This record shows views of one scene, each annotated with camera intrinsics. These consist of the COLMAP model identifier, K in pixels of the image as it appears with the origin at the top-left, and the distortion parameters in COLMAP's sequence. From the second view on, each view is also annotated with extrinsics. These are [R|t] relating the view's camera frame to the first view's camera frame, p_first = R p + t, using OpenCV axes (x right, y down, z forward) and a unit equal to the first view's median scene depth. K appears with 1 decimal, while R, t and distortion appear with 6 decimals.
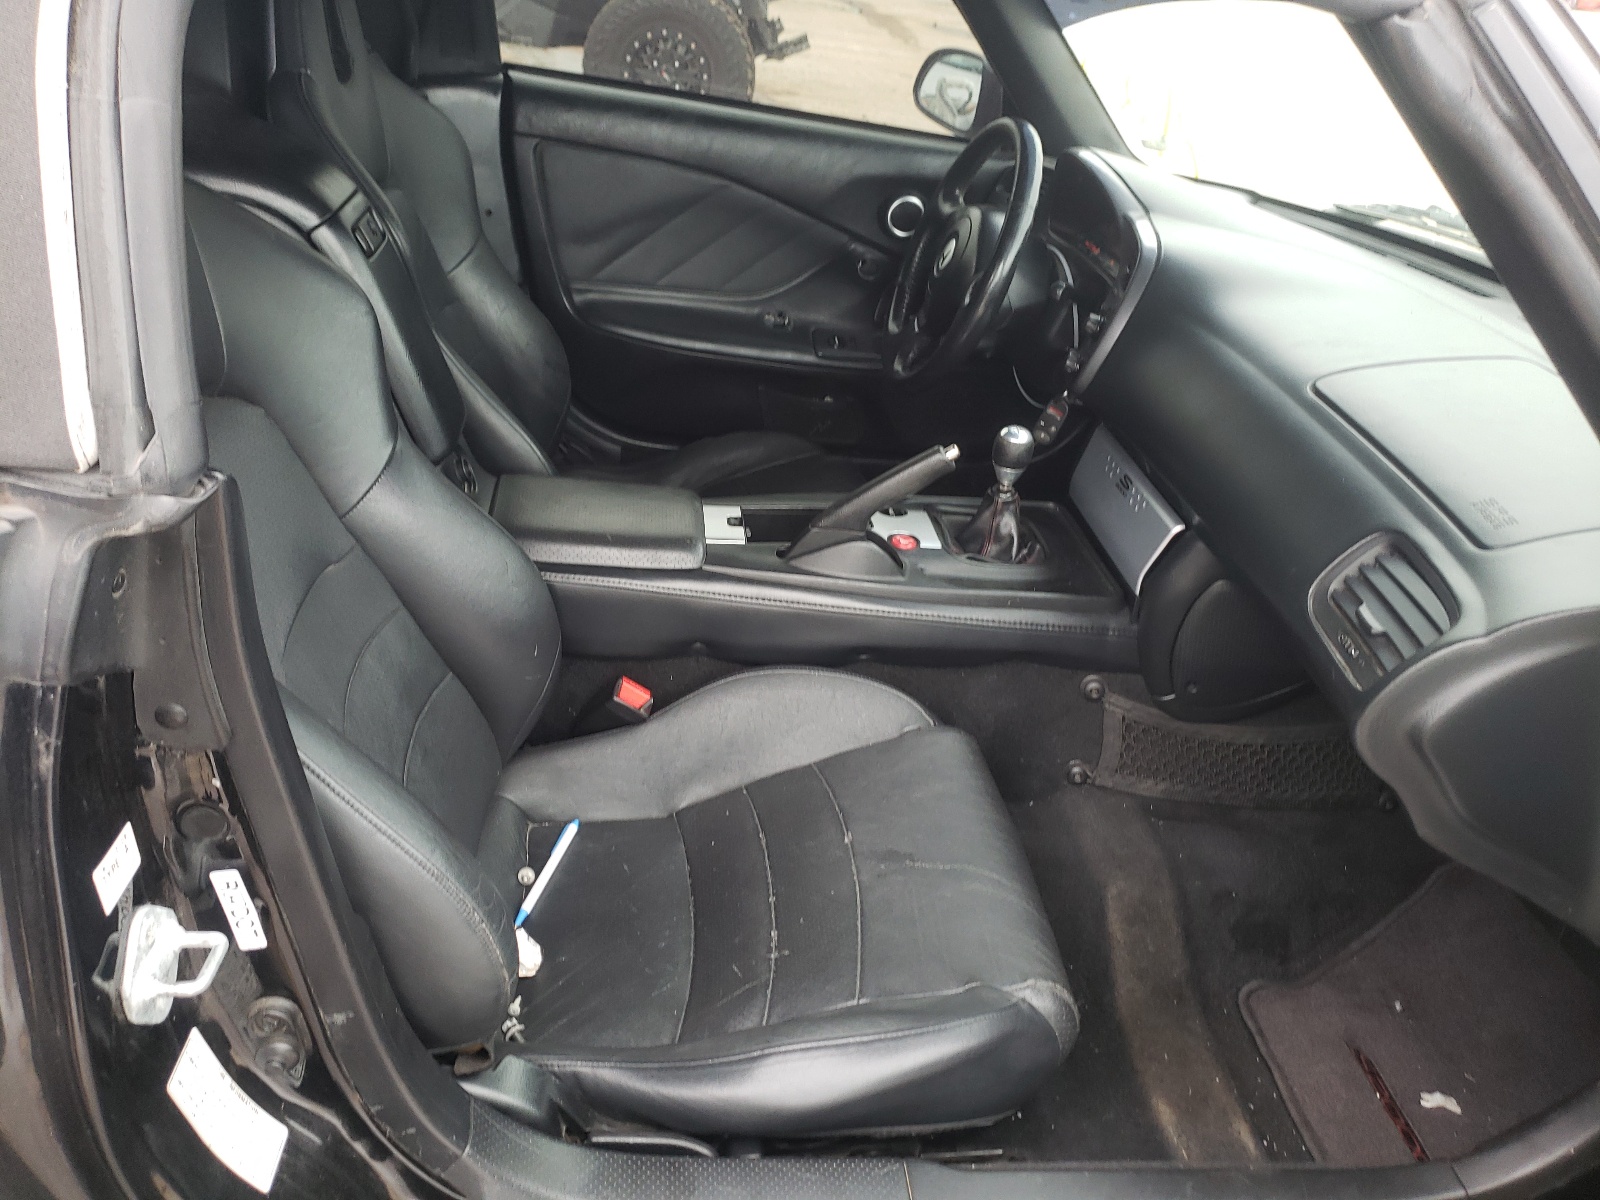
lens RADIAL K [[1145.2, 0, 800.0], [0, 1145.2, 600.0], [0, 0, 1]] dist [0.059588, -0.135978]
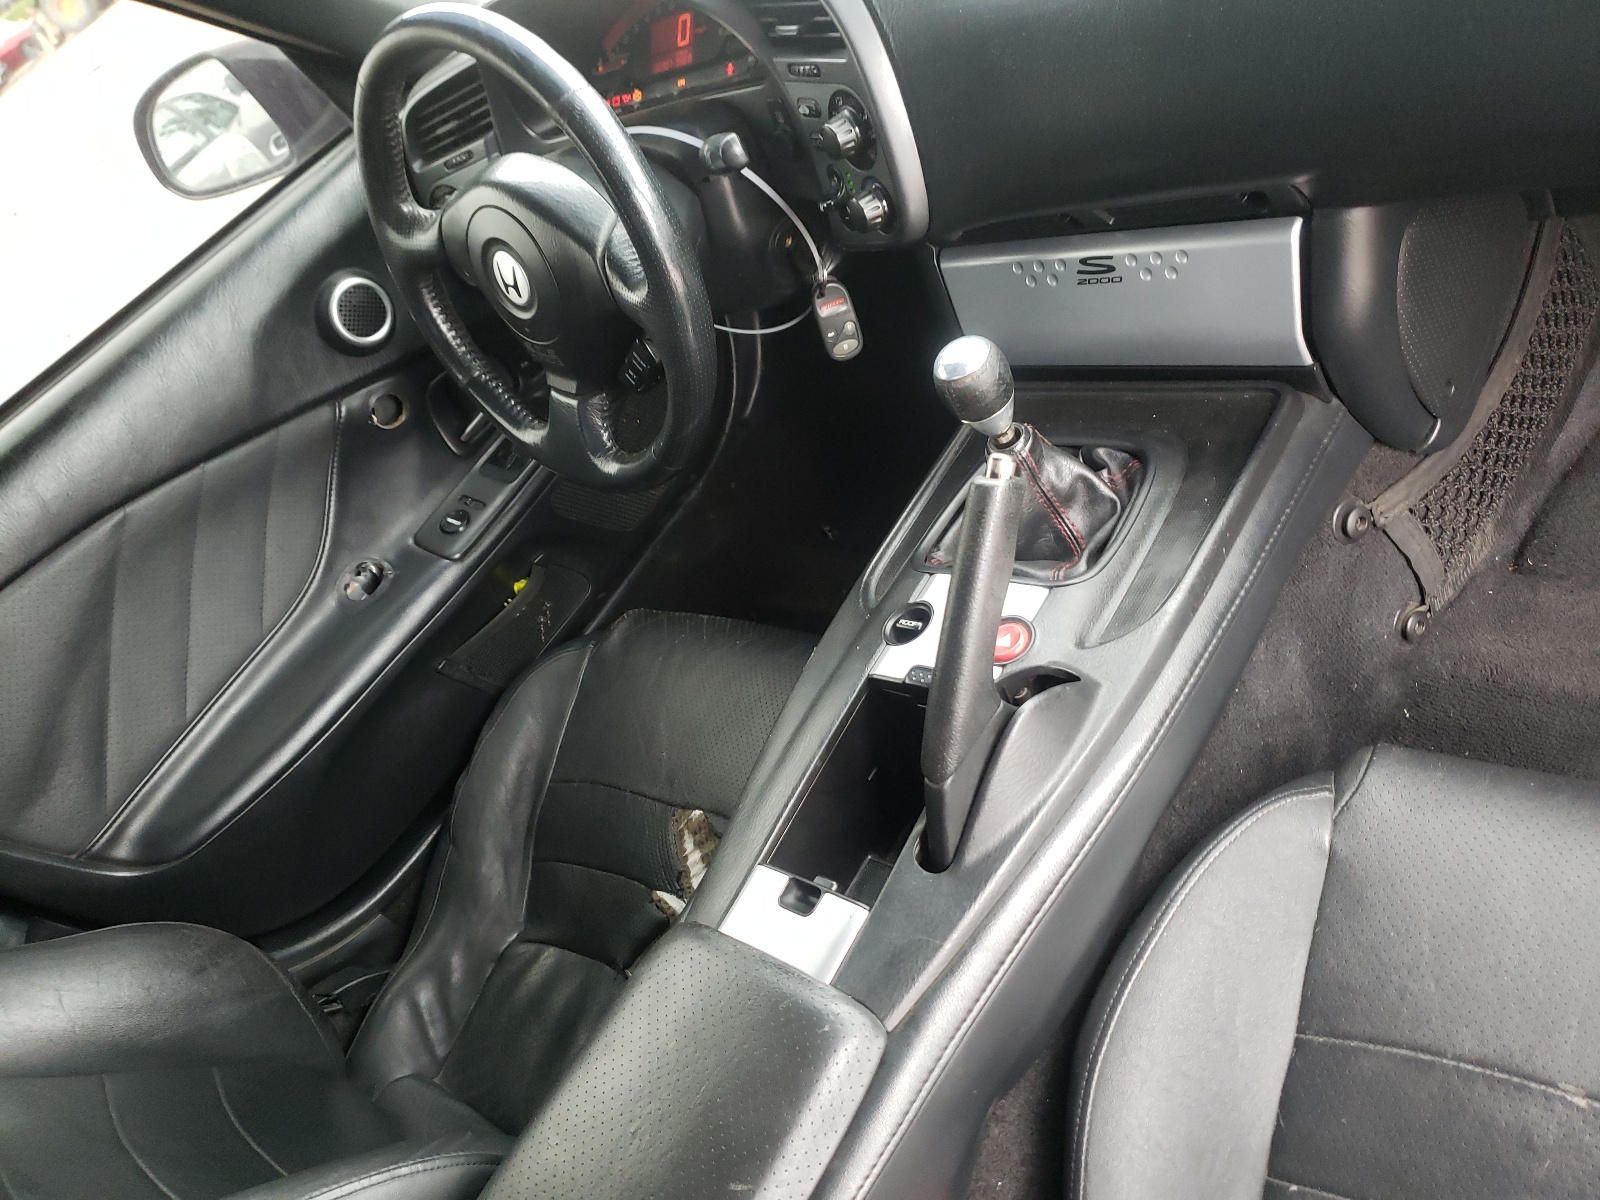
lens RADIAL K [[1145.2, 0, 800.0], [0, 1145.2, 600.0], [0, 0, 1]] dist [0.059588, -0.135978]
pose [[0.533592, -0.812997, 0.233055, -0.057574], [0.800126, 0.574544, 0.172330, -0.193607], [-0.274004, 0.094520, 0.957072, 0.433223]]
